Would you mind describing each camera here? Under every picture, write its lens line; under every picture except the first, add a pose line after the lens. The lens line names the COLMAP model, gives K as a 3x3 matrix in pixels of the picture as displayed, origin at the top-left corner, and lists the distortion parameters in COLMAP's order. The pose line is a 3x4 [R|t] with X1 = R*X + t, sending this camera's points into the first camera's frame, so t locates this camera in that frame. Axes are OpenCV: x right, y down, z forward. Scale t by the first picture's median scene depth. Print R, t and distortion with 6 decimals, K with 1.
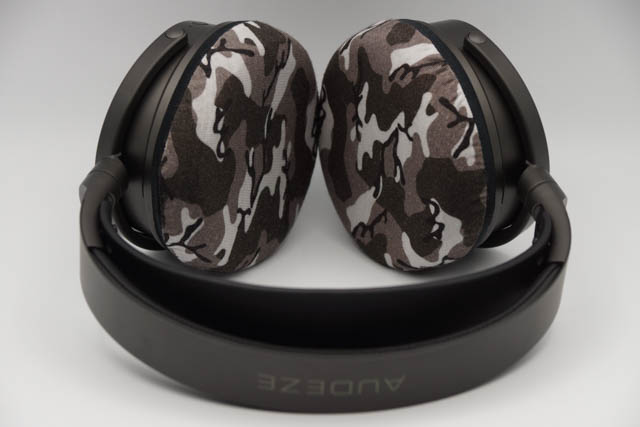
lens RADIAL K [[2059.4, 0, 320.0], [0, 2059.4, 213.5], [0, 0, 1]] dist [0.006199, -0.026979]
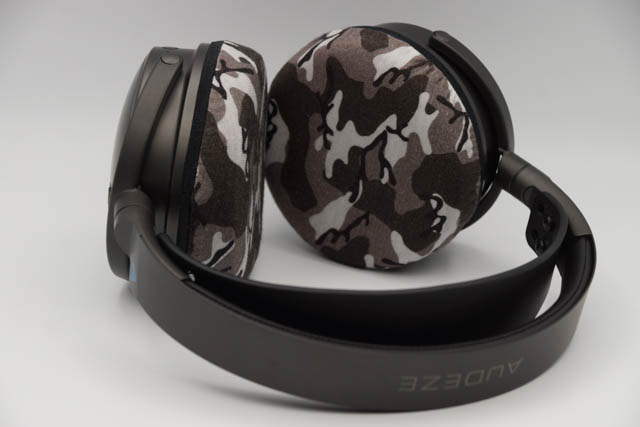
lens RADIAL K [[2059.4, 0, 320.0], [0, 2059.4, 213.5], [0, 0, 1]] dist [0.006199, -0.026979]
pose [[0.911731, -0.121430, 0.392429, -0.405281], [0.126605, 0.991871, 0.012776, -0.017915], [-0.390790, 0.038036, 0.919694, 0.067996]]
